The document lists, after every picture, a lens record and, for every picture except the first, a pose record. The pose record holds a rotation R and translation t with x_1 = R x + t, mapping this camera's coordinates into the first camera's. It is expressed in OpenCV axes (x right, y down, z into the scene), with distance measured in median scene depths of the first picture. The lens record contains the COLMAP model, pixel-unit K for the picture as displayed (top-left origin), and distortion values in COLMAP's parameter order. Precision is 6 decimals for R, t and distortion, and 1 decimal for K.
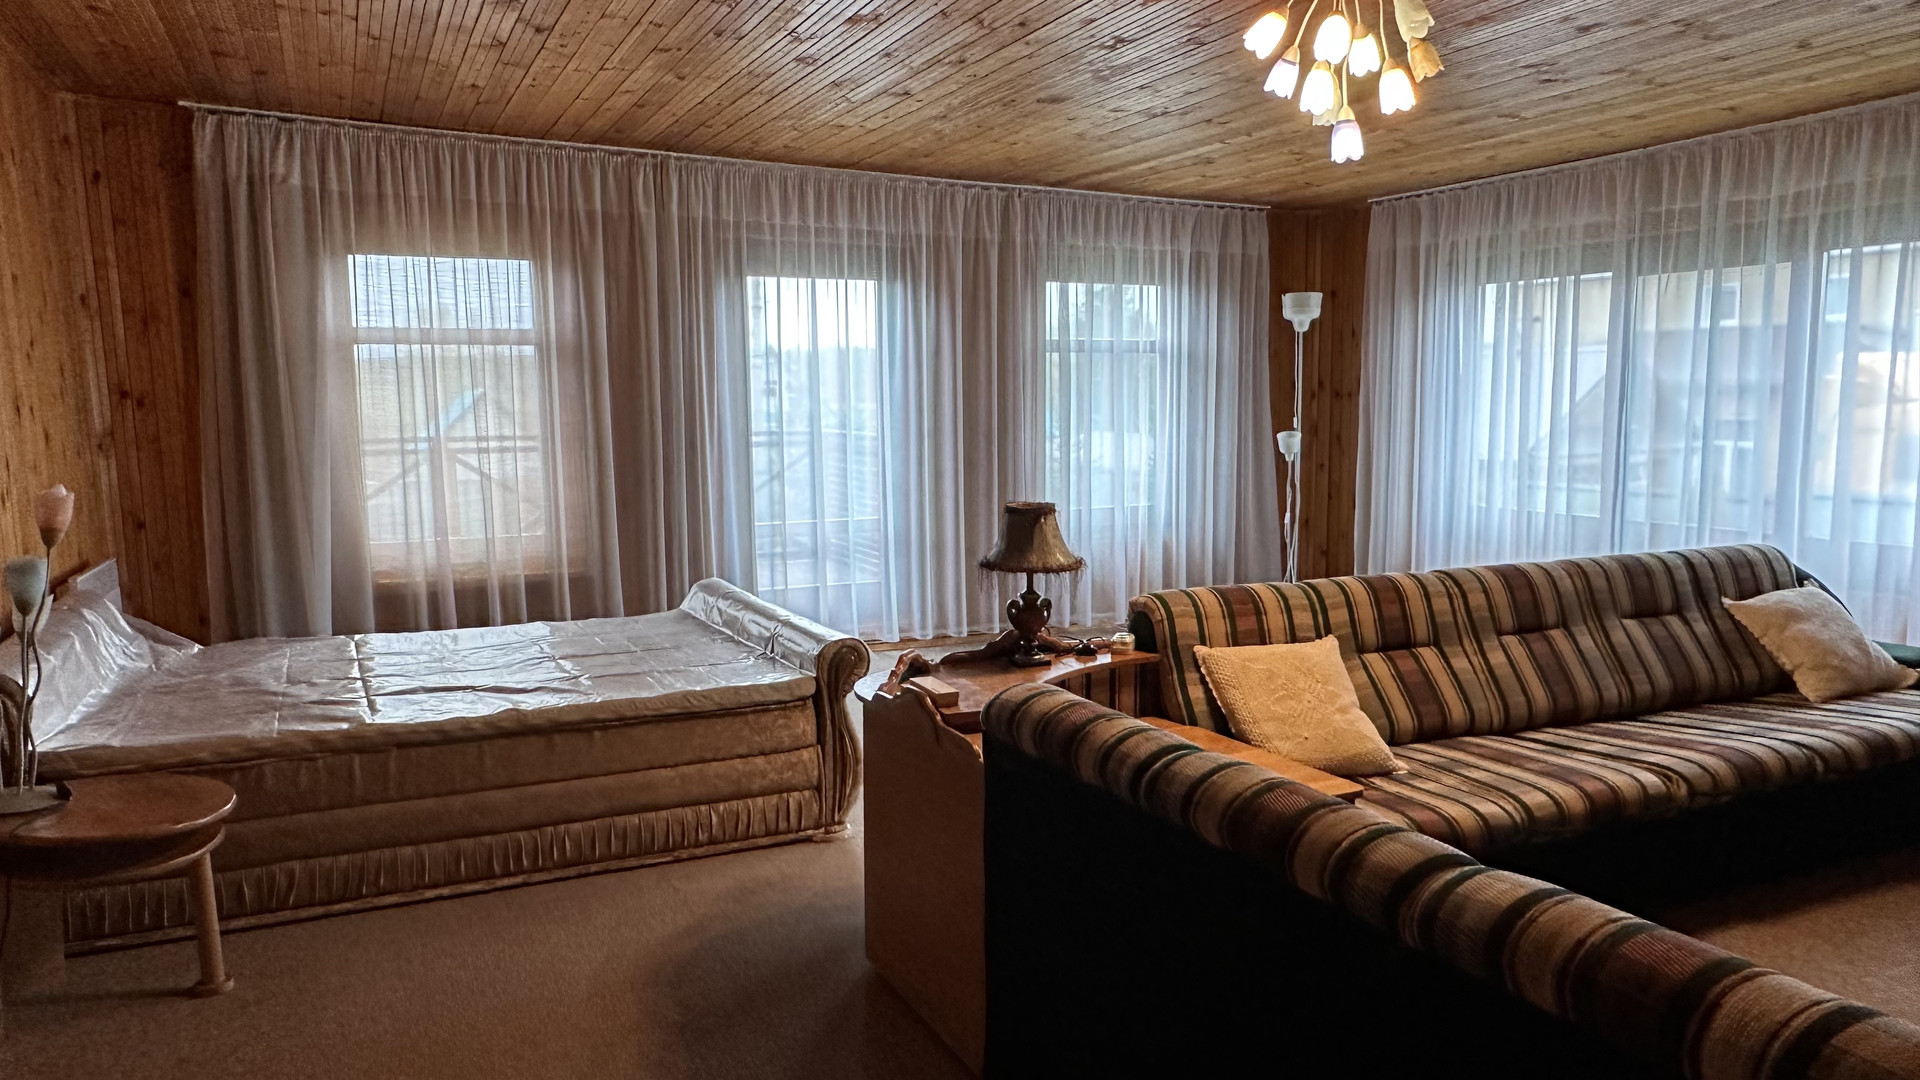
lens RADIAL K [[1284.2, 0, 961.2], [0, 1284.2, 540.2], [0, 0, 1]] dist [-0.001197, -0.001650]
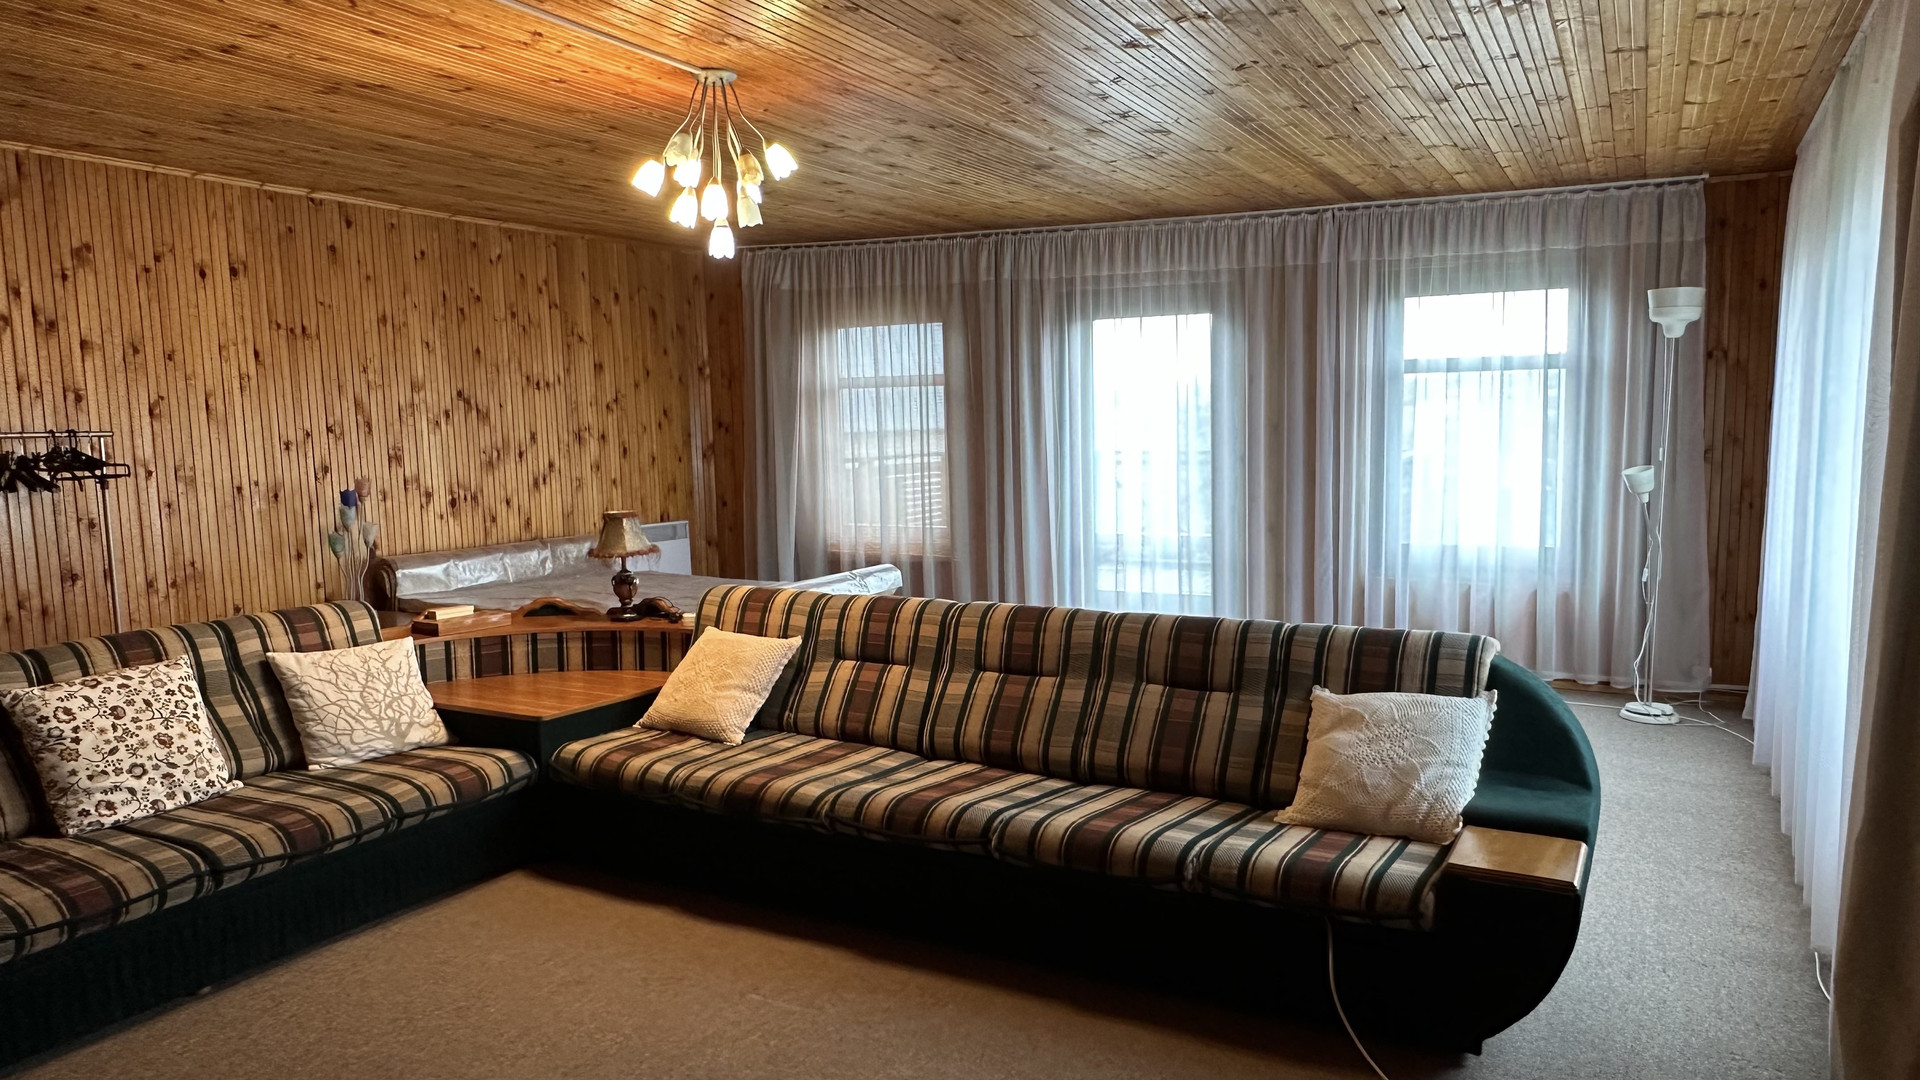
lens RADIAL K [[1284.2, 0, 960.4], [0, 1284.2, 555.1], [0, 0, 1]] dist [-0.001197, -0.001650]
pose [[0.587602, 0.083896, -0.804789, 0.824610], [-0.078673, 0.995822, 0.046368, -0.042963], [0.805316, 0.036069, 0.591747, 0.248727]]
